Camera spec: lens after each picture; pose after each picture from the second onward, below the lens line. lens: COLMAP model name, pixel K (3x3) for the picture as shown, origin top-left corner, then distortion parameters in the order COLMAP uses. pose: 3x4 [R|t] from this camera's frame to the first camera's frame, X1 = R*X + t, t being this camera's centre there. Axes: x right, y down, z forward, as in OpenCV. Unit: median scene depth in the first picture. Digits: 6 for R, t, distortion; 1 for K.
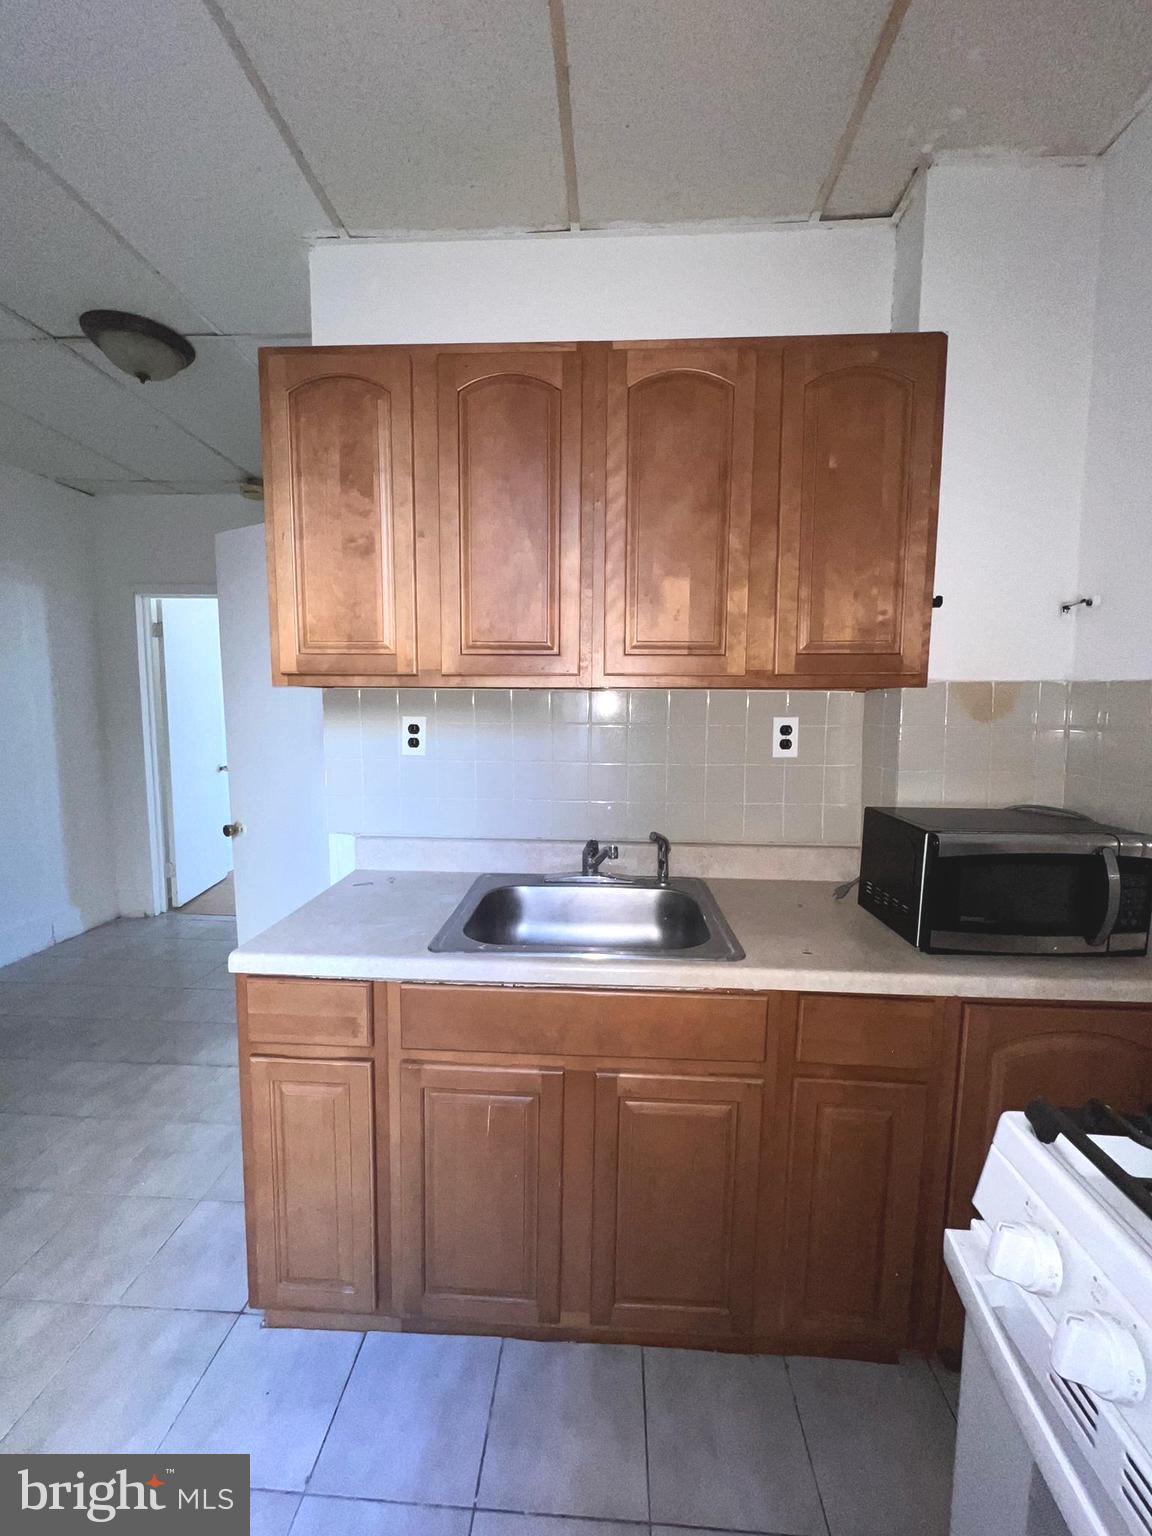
lens RADIAL K [[613.3, 0, 576.2], [0, 613.3, 763.7], [0, 0, 1]] dist [-0.001352, 0.000763]
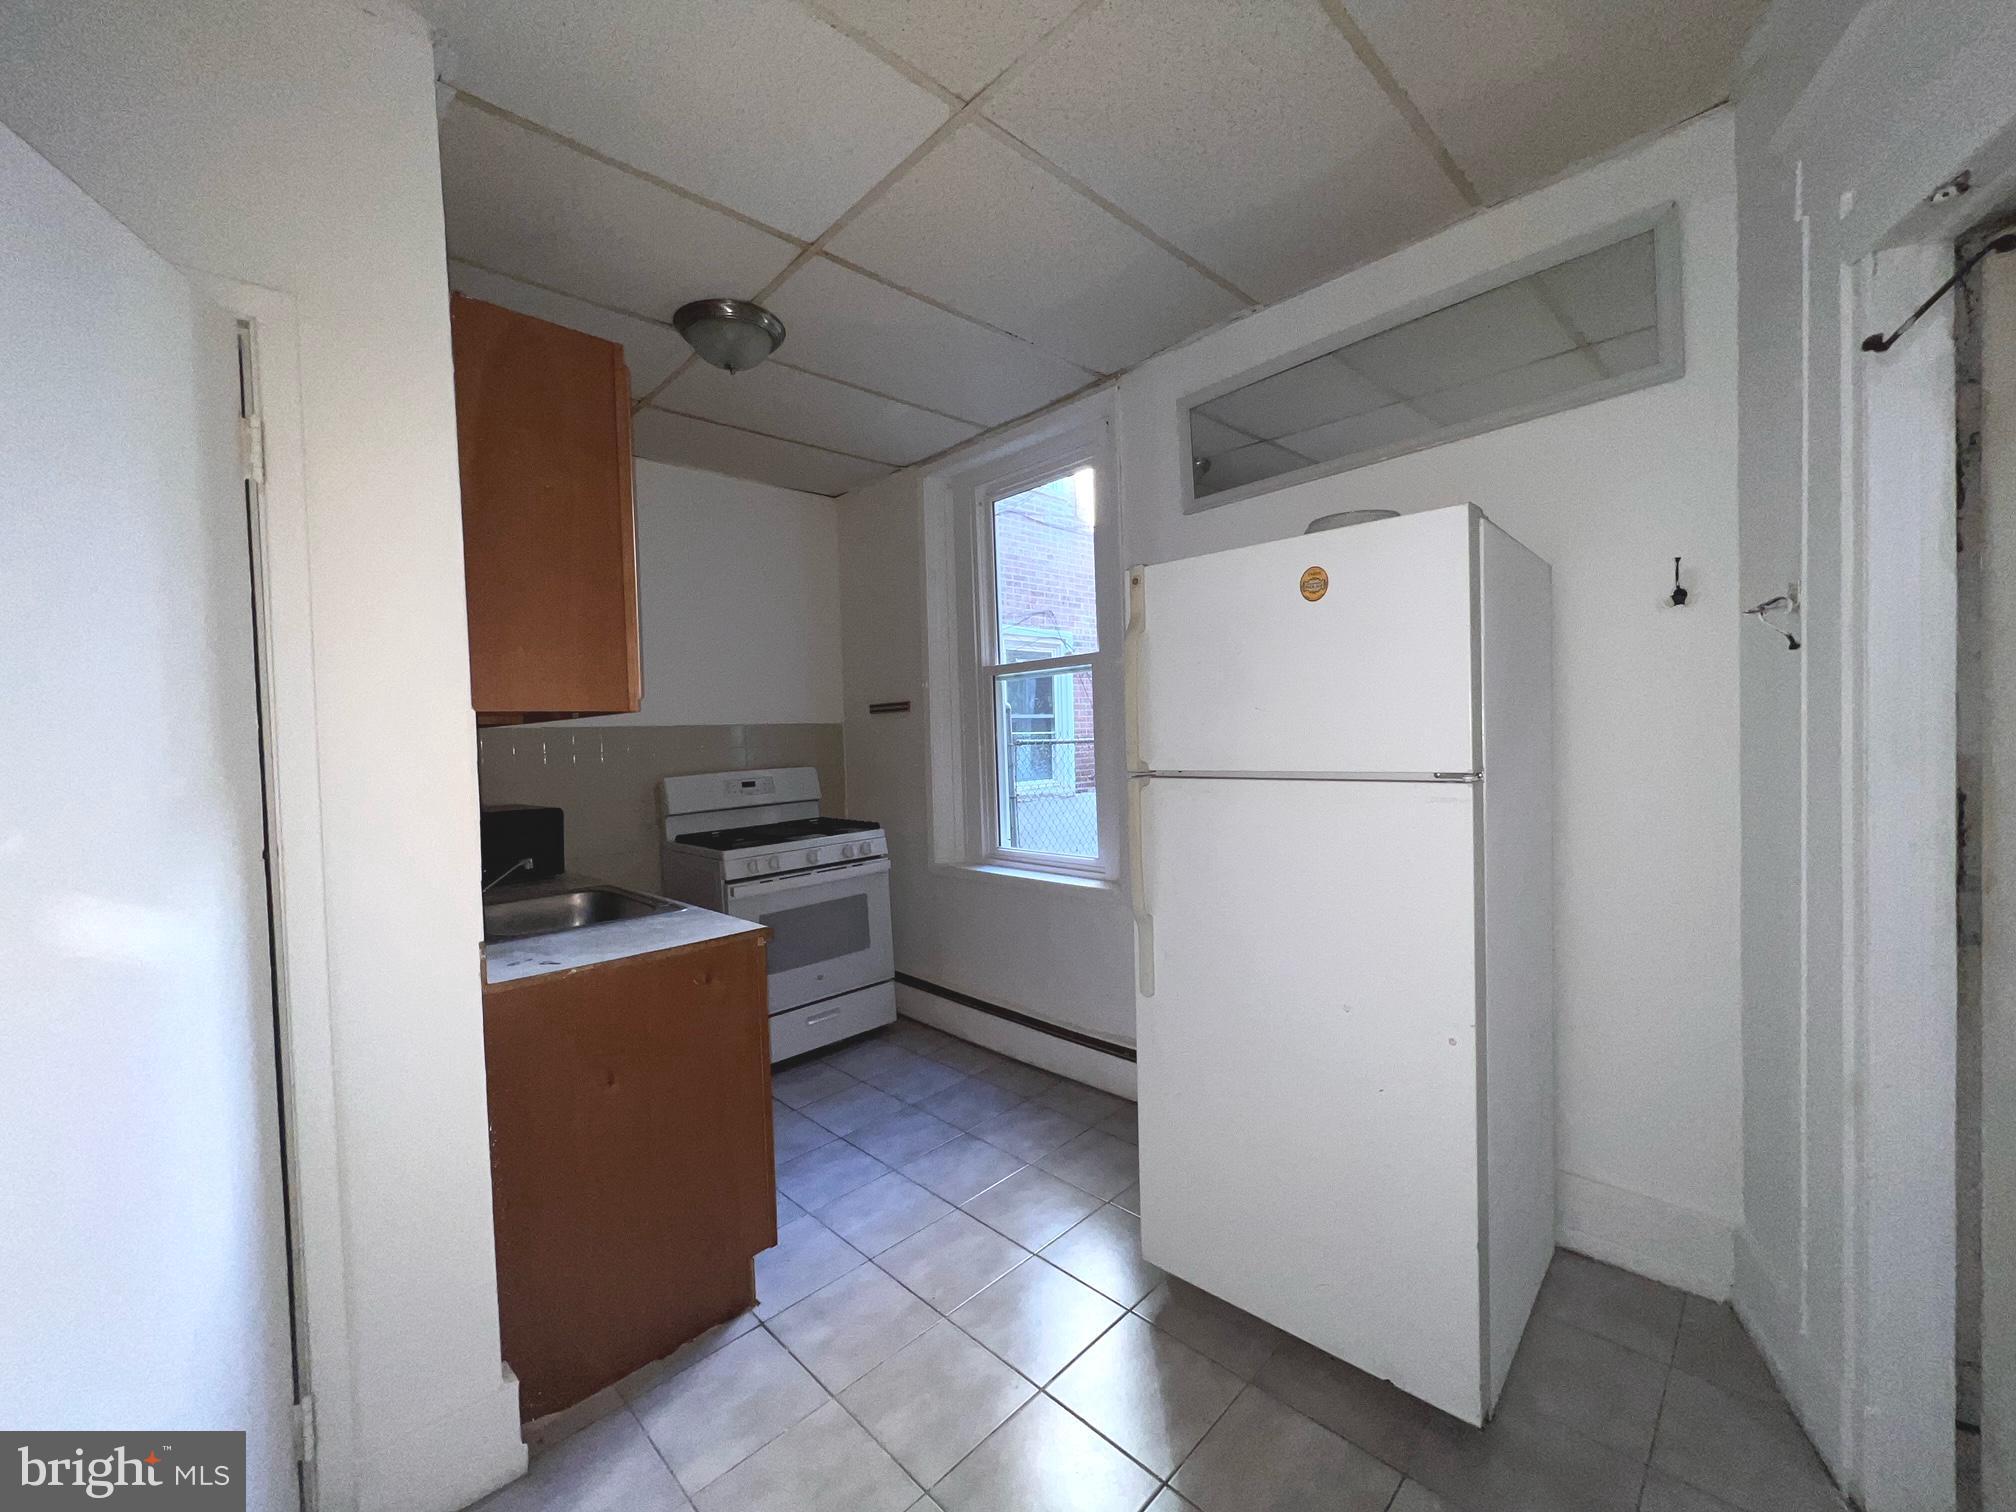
lens RADIAL K [[804.1, 0, 999.7], [0, 804.1, 755.8], [0, 0, 1]] dist [-0.000514, 0.000086]
pose [[-0.737492, 0.001128, 0.675355, -1.682027], [0.095381, 0.990149, 0.102503, -0.133064], [-0.668587, 0.140011, -0.730334, 1.525579]]
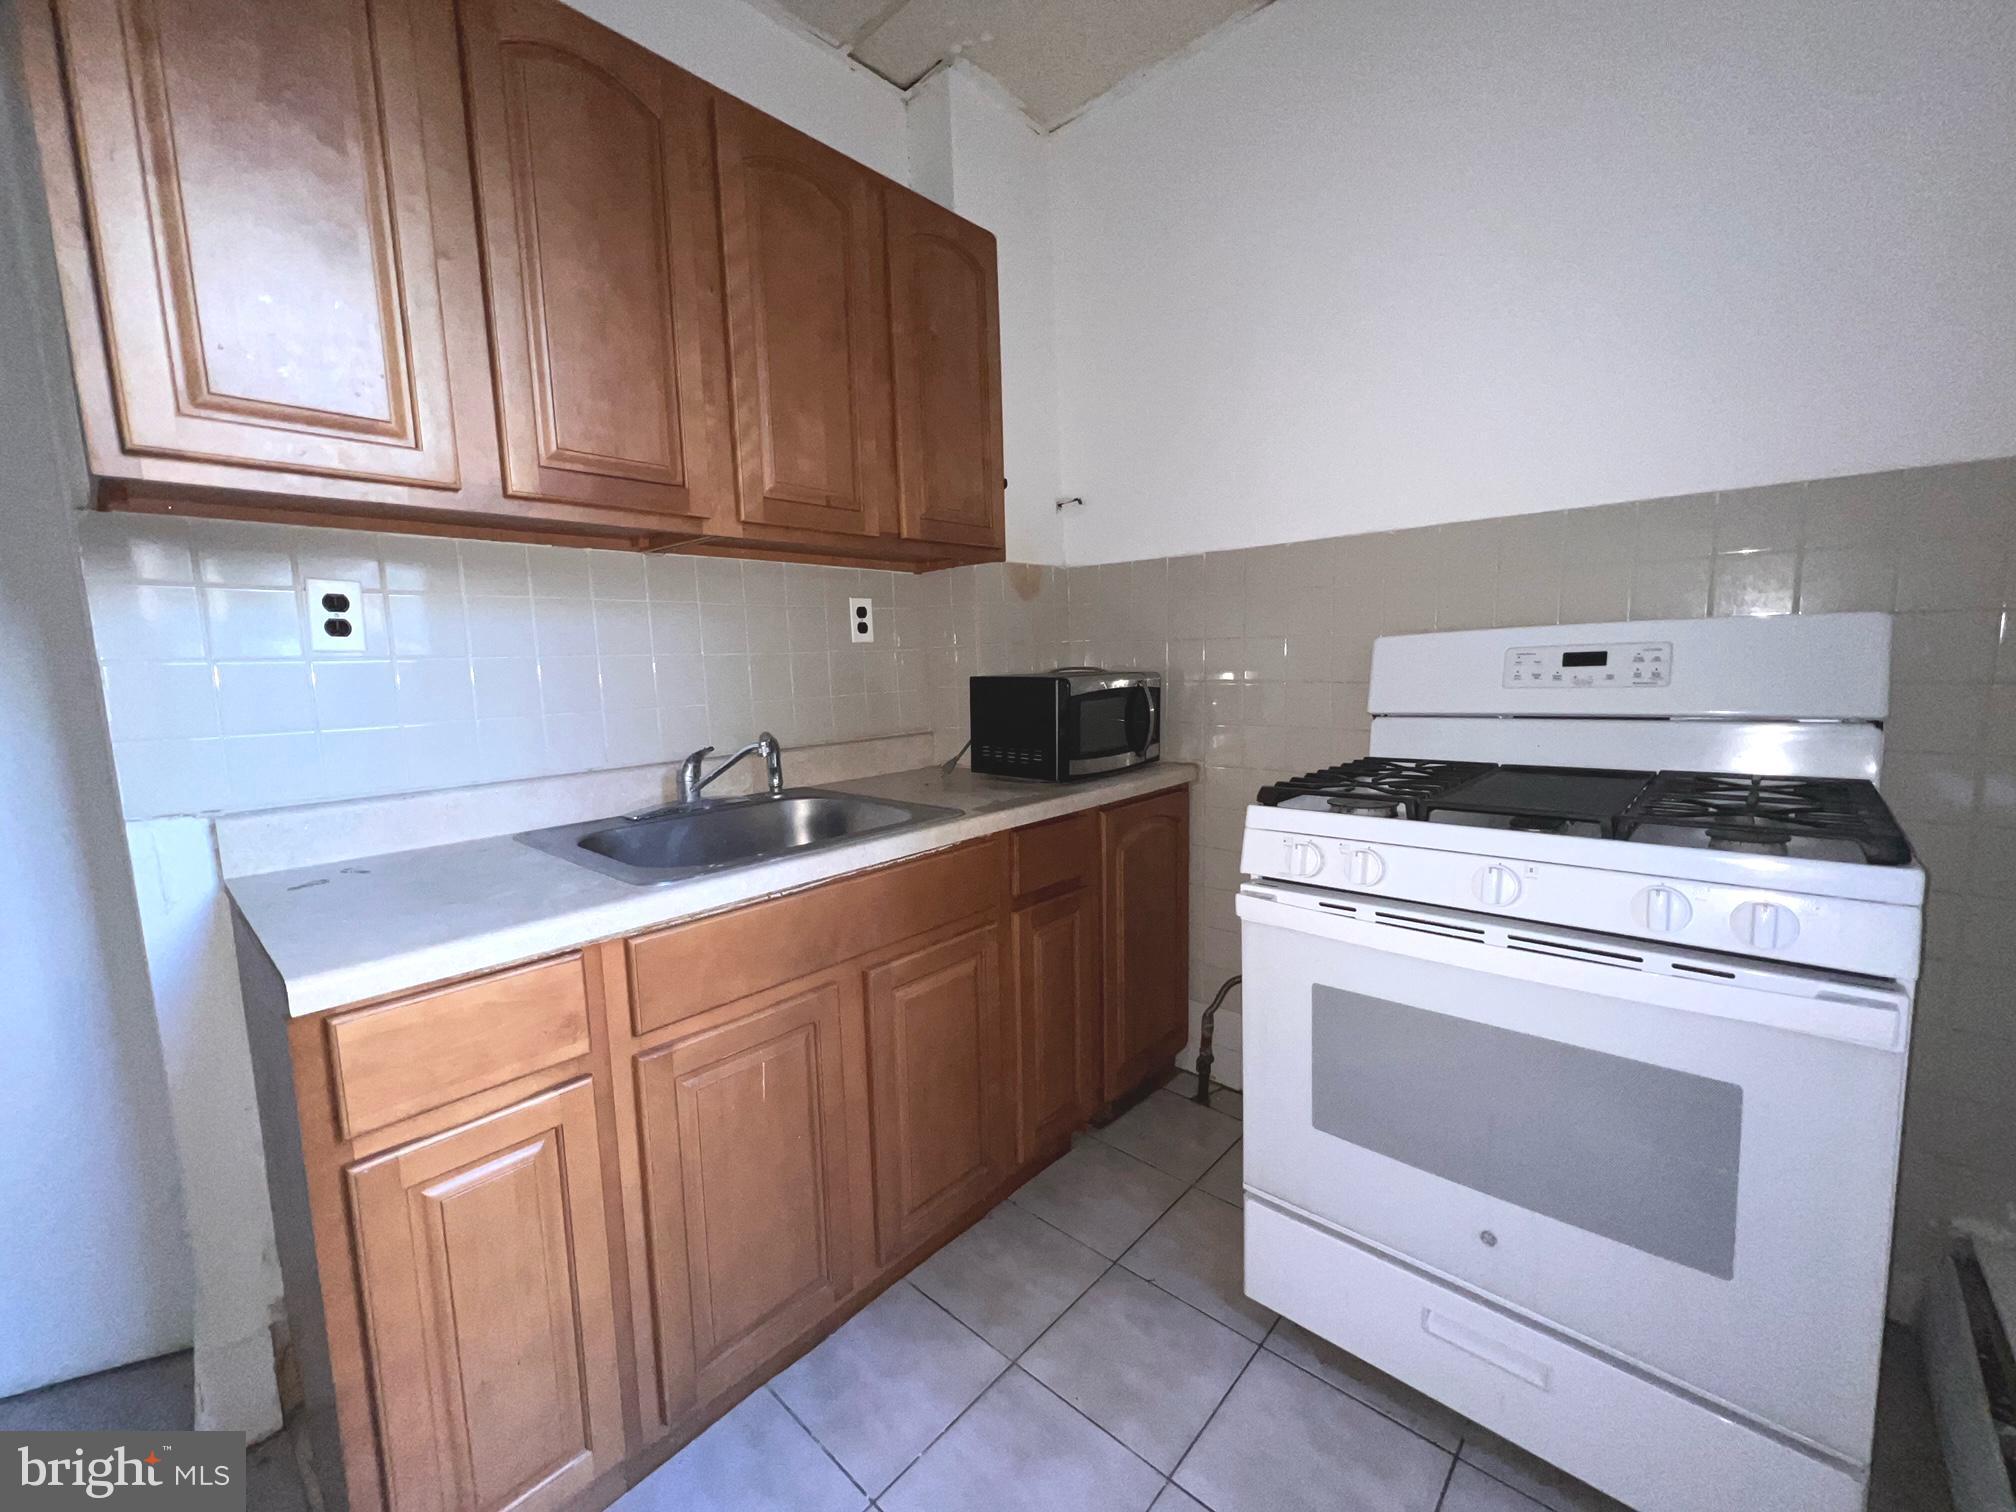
lens RADIAL K [[799.3, 0, 1008.0], [0, 799.3, 756.0], [0, 0, 1]] dist [-0.002968, -0.000072]
pose [[0.629137, -0.122888, 0.767519, -0.552080], [0.111472, 0.991481, 0.067373, 0.121633], [-0.769260, 0.043170, 0.637476, 0.096681]]
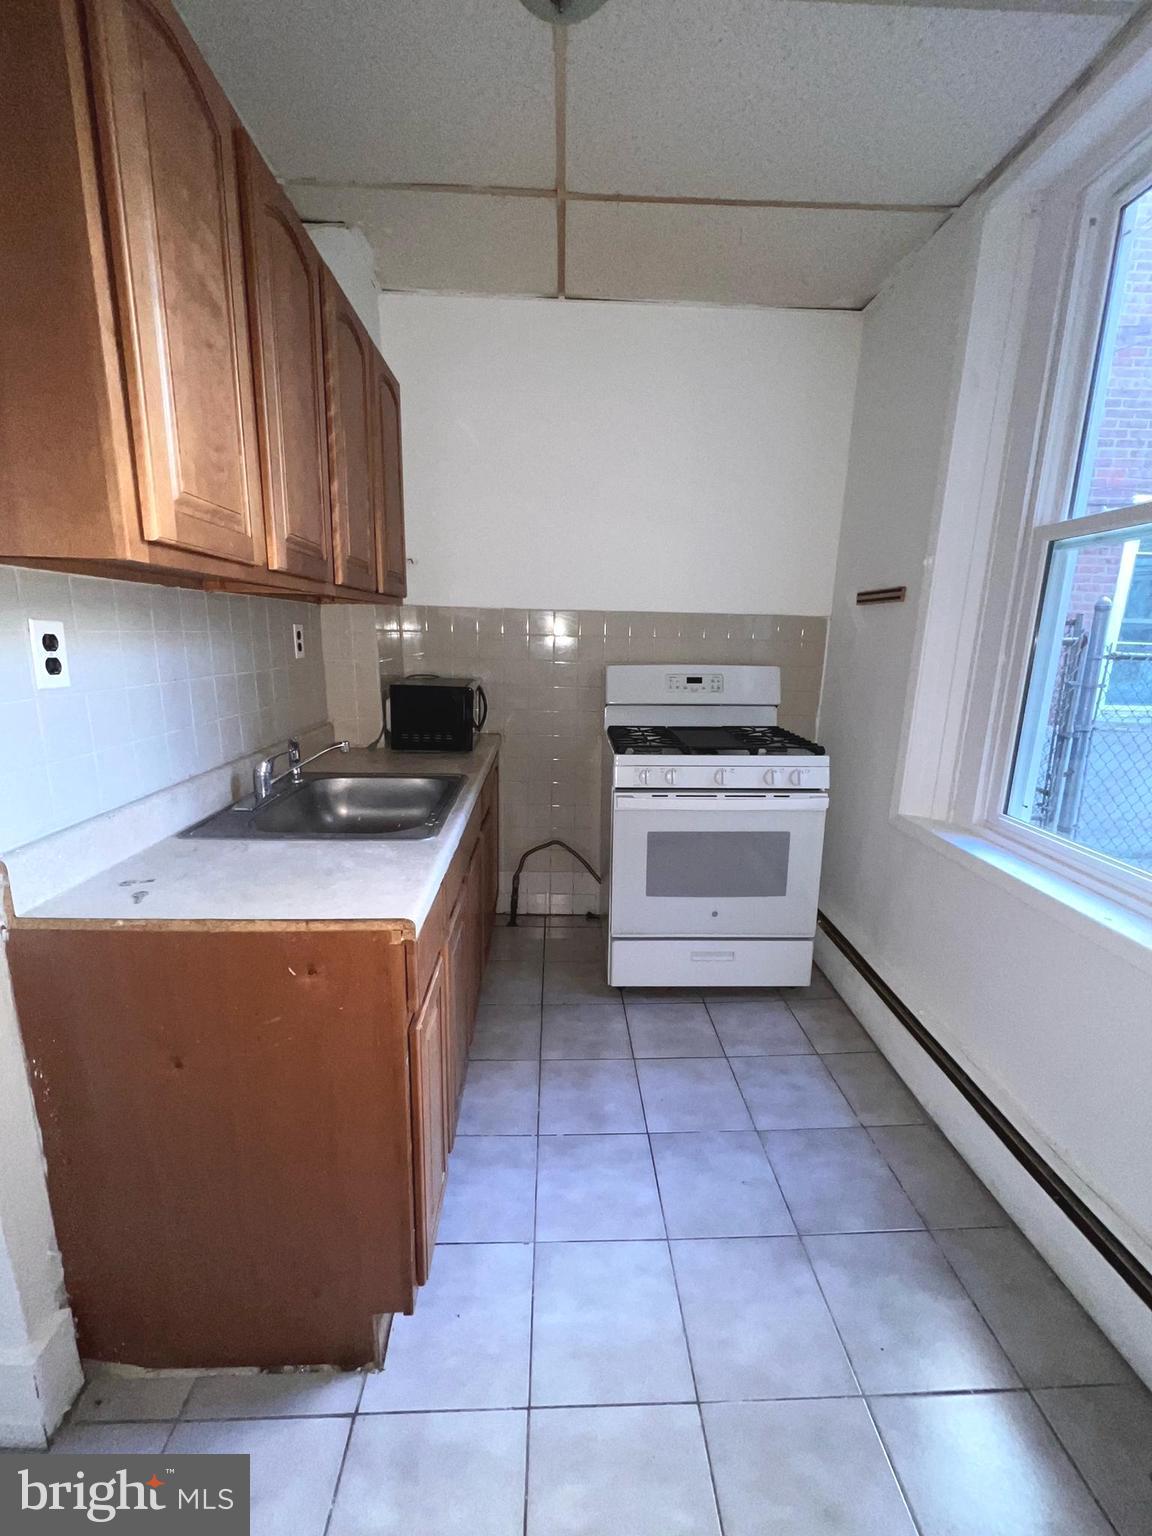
lens RADIAL K [[613.3, 0, 576.2], [0, 613.3, 763.7], [0, 0, 1]] dist [-0.001352, 0.000763]
pose [[-0.092807, -0.217847, 0.971560, -1.100717], [0.075494, 0.971423, 0.225028, -0.046172], [-0.992818, 0.094231, -0.073709, 0.679044]]
